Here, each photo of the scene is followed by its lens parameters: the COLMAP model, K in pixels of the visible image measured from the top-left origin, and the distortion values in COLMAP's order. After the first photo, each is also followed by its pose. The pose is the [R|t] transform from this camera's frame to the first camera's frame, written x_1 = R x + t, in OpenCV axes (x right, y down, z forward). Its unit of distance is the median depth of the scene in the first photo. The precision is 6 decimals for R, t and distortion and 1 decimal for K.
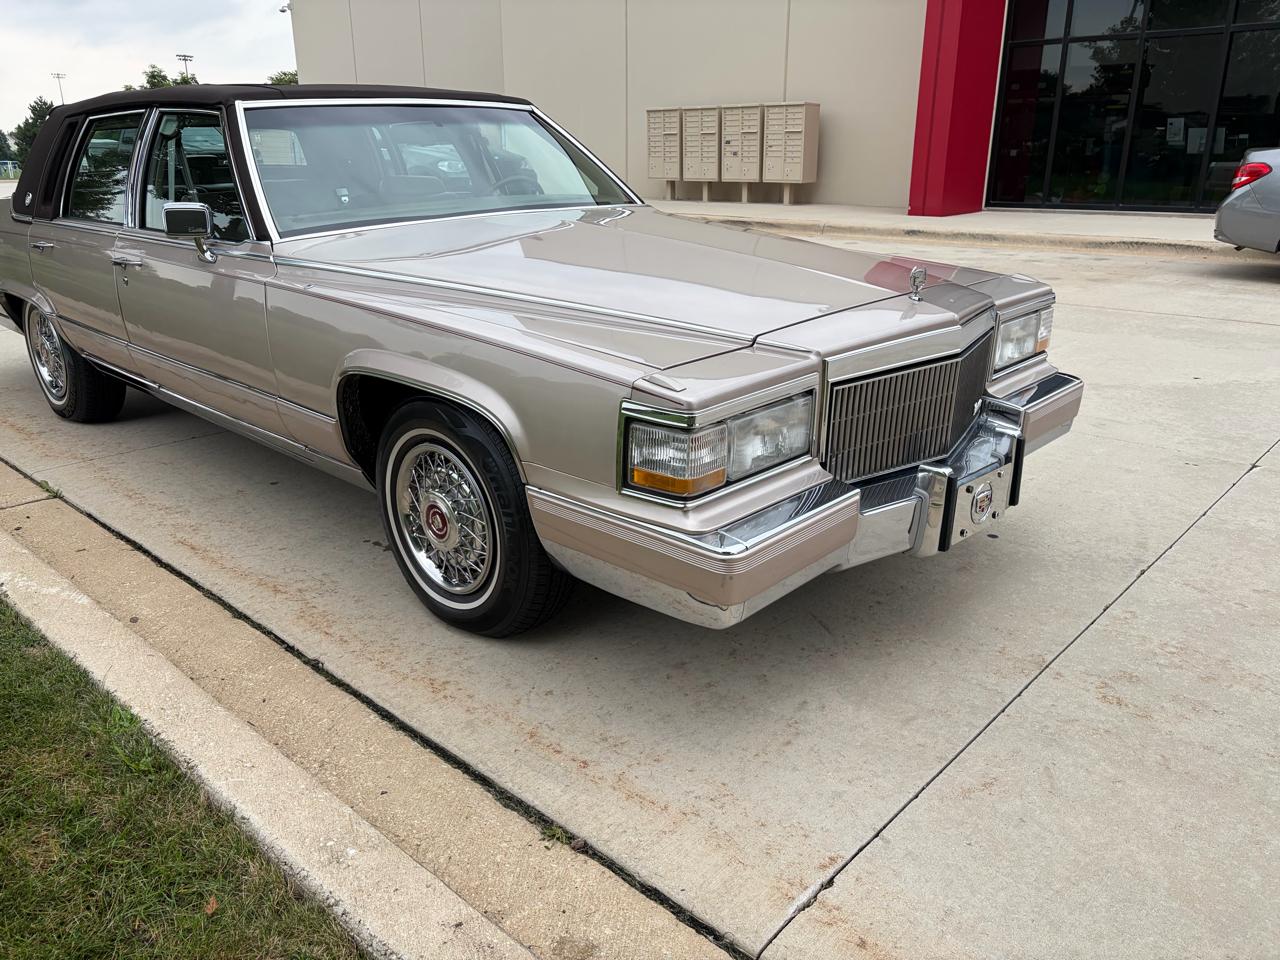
lens RADIAL K [[966.5, 0, 637.2], [0, 966.5, 482.5], [0, 0, 1]] dist [0.043312, -0.040876]
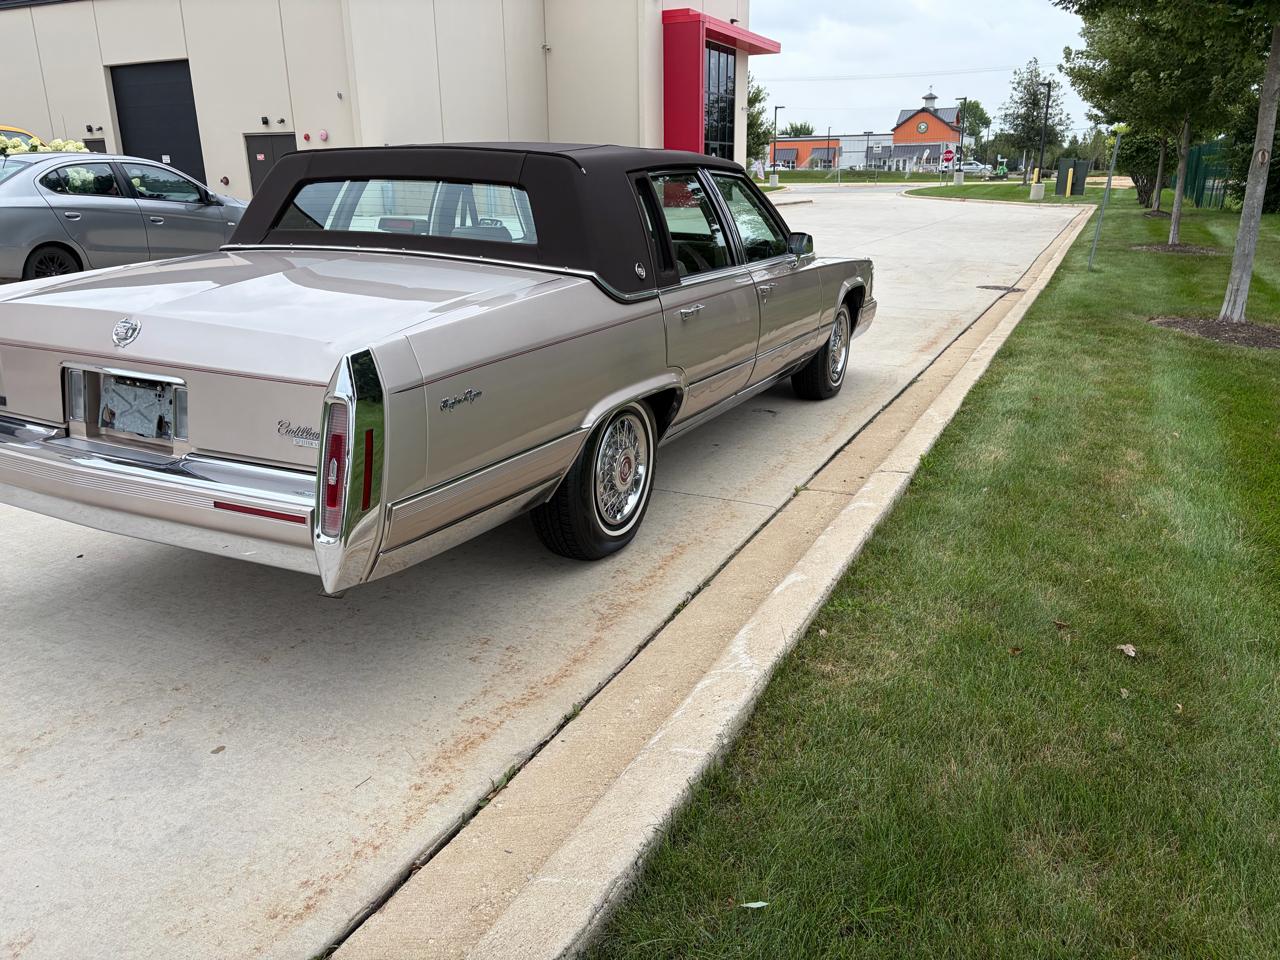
lens RADIAL K [[966.5, 0, 640.0], [0, 966.5, 484.9], [0, 0, 1]] dist [0.043312, -0.040876]
pose [[-0.303962, -0.281705, 0.910082, -0.393263], [0.315344, 0.871680, 0.375142, -0.121366], [-0.898980, 0.401018, -0.176124, 0.337732]]
